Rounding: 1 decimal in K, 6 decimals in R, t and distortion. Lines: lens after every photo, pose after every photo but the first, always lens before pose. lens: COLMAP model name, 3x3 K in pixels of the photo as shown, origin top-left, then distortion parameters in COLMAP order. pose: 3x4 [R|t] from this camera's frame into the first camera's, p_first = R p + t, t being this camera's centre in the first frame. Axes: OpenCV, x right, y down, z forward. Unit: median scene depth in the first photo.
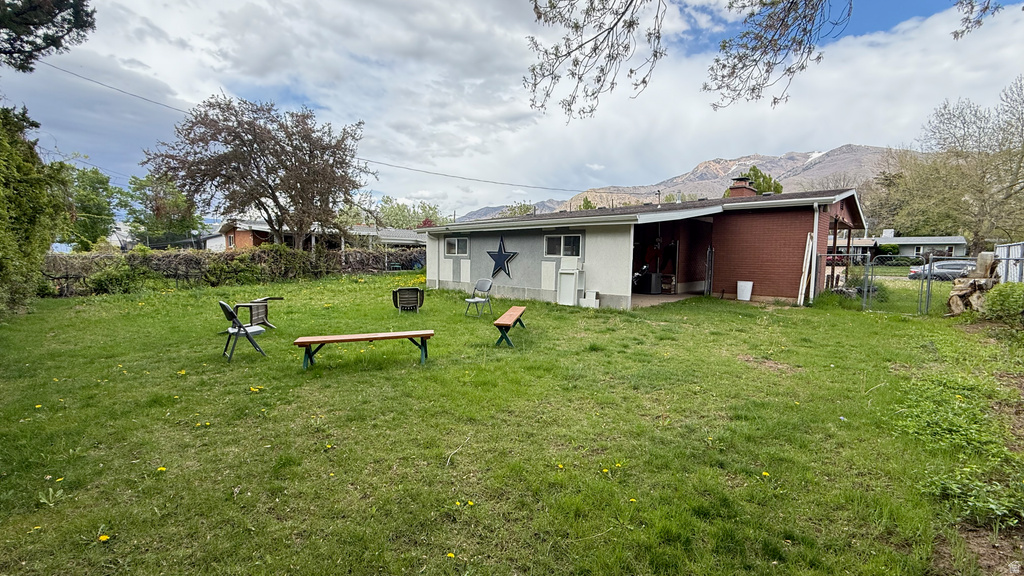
lens RADIAL K [[407.7, 0, 514.5], [0, 407.7, 285.4], [0, 0, 1]] dist [-0.006019, 0.000096]
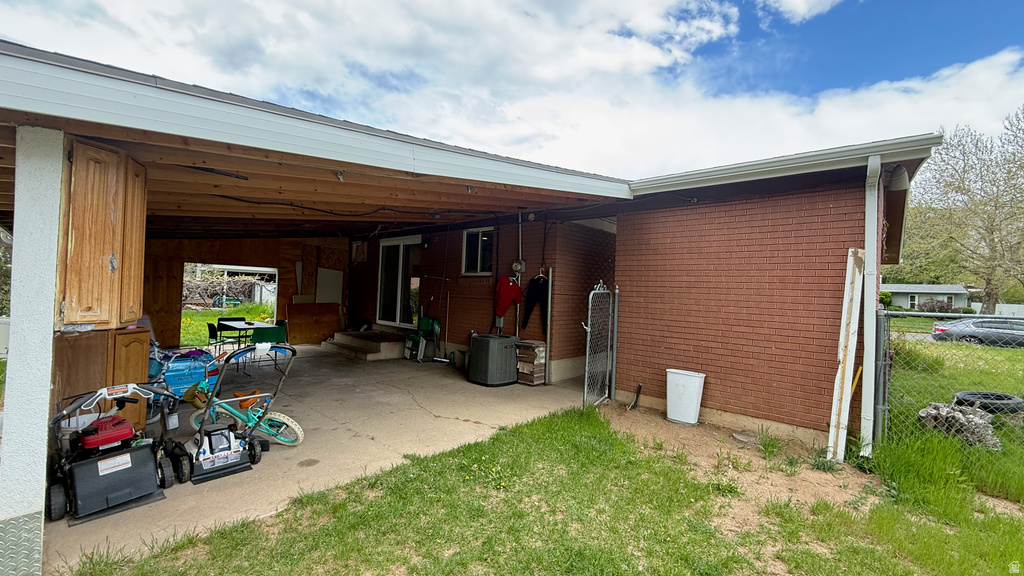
lens RADIAL K [[407.7, 0, 514.5], [0, 407.7, 285.4], [0, 0, 1]] dist [-0.006019, 0.000096]
pose [[0.998791, 0.030572, 0.038483, 0.336377], [-0.026955, 0.995466, -0.091219, -0.045823], [-0.041097, 0.090072, 0.995087, 0.531977]]
